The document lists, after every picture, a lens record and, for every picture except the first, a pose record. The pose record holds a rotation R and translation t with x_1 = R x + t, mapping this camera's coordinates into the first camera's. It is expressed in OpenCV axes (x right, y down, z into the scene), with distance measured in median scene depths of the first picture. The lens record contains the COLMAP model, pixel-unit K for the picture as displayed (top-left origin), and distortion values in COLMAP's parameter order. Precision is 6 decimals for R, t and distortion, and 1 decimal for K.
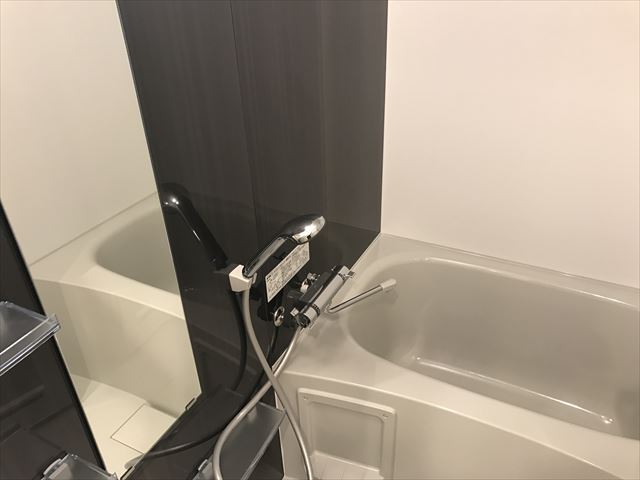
lens RADIAL K [[511.8, 0, 320.0], [0, 511.8, 240.0], [0, 0, 1]] dist [-0.003305, -0.003875]
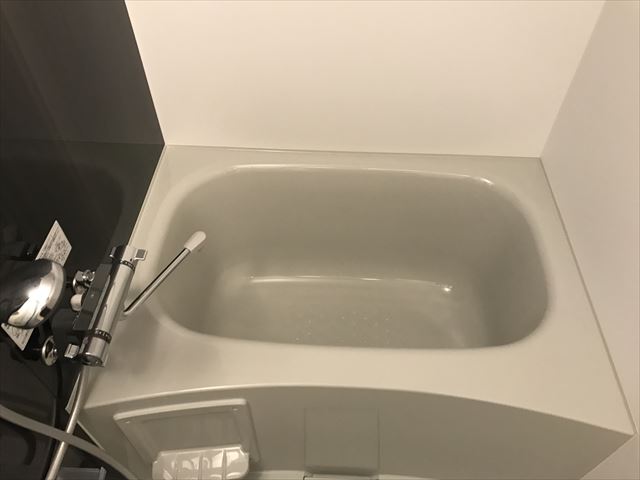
lens RADIAL K [[525.6, 0, 320.0], [0, 525.6, 240.0], [0, 0, 1]] dist [0.004857, 0.004685]
pose [[0.908333, -0.284017, 0.307026, 0.068688], [0.176858, 0.926044, 0.333412, -0.149638], [-0.379015, -0.248550, 0.891387, 0.271188]]
